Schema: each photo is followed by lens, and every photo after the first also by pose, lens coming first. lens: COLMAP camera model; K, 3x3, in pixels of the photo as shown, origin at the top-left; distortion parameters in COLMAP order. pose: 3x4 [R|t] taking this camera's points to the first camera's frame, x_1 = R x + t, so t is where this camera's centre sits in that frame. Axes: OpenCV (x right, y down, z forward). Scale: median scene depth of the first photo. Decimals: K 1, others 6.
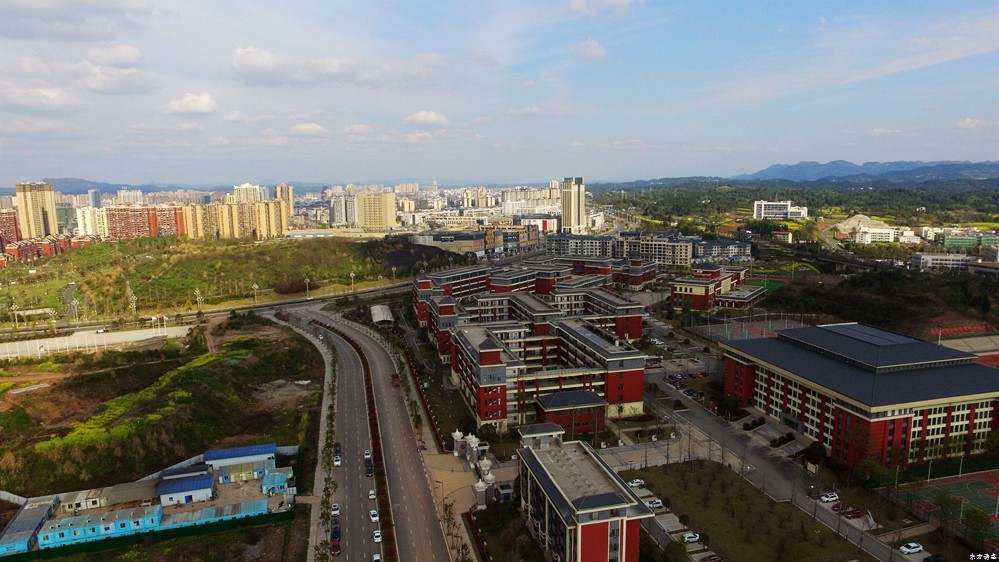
lens RADIAL K [[671.2, 0, 500.3], [0, 671.2, 290.4], [0, 0, 1]] dist [-0.128249, 0.096792]
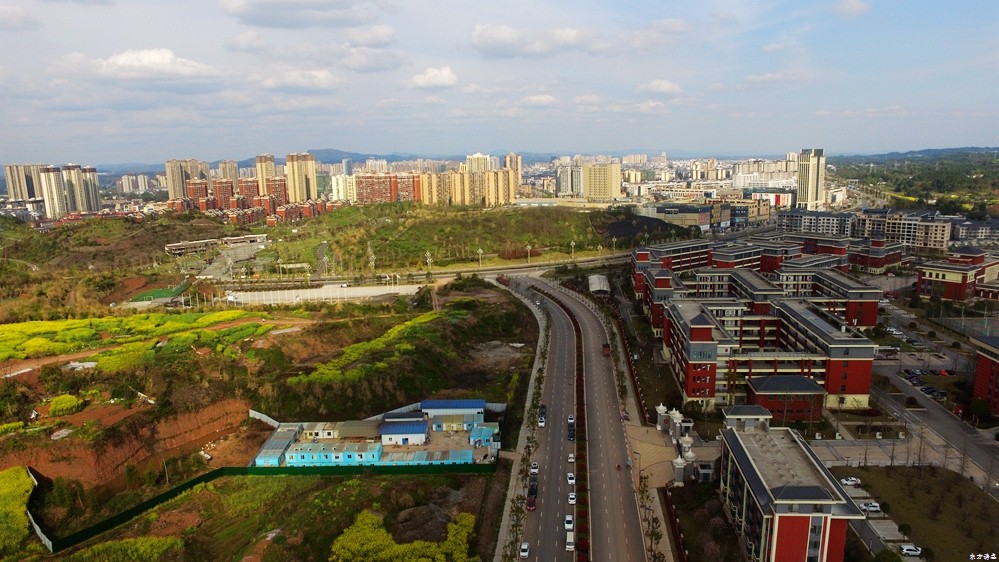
lens RADIAL K [[671.2, 0, 500.3], [0, 671.2, 290.4], [0, 0, 1]] dist [-0.128249, 0.096792]
pose [[0.944791, 0.058458, -0.322416, 0.009278], [-0.044566, 0.997739, 0.050310, 0.001311], [0.324628, -0.033164, 0.945260, -0.001021]]
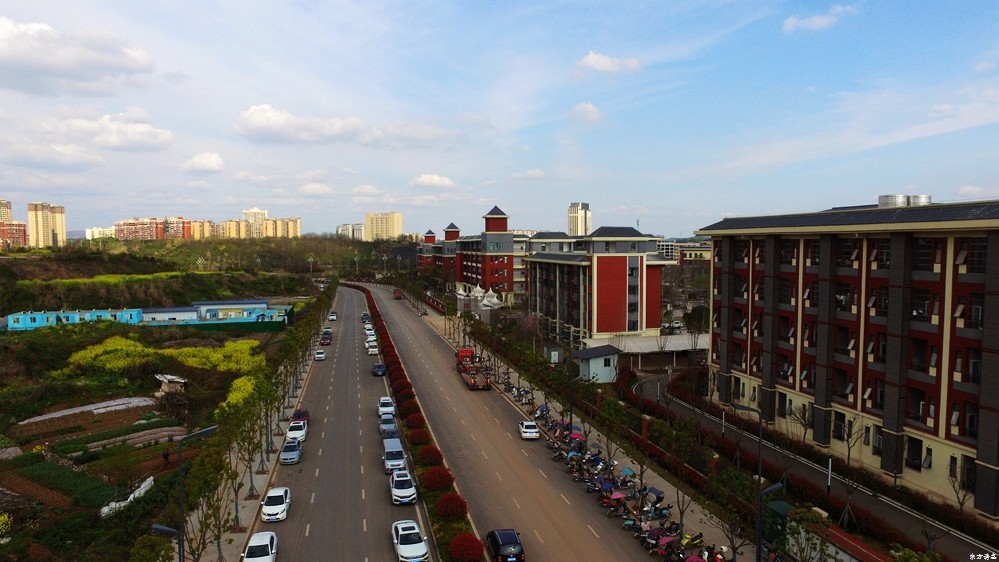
lens RADIAL K [[671.2, 0, 500.3], [0, 671.2, 290.4], [0, 0, 1]] dist [-0.128249, 0.096792]
pose [[0.999863, 0.014230, -0.008461, -0.000490], [-0.014969, 0.995381, -0.094825, 0.166104], [0.007073, 0.094938, 0.995458, 0.030249]]
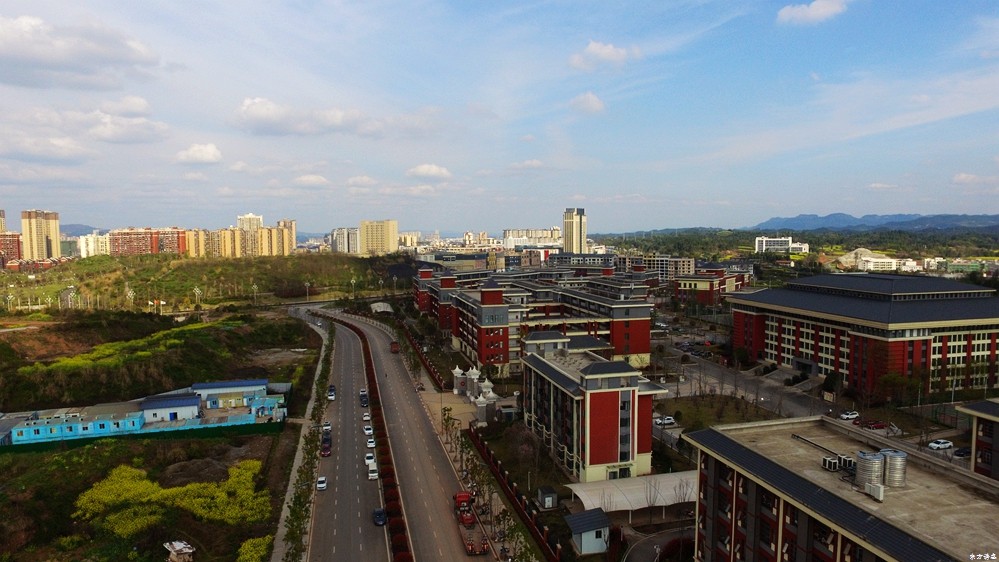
lens RADIAL K [[671.2, 0, 500.3], [0, 671.2, 290.4], [0, 0, 1]] dist [-0.128249, 0.096792]
pose [[0.999970, 0.007446, -0.002029, -0.000869], [-0.007582, 0.996865, -0.078760, 0.096965], [0.001436, 0.078773, 0.996892, 0.017422]]
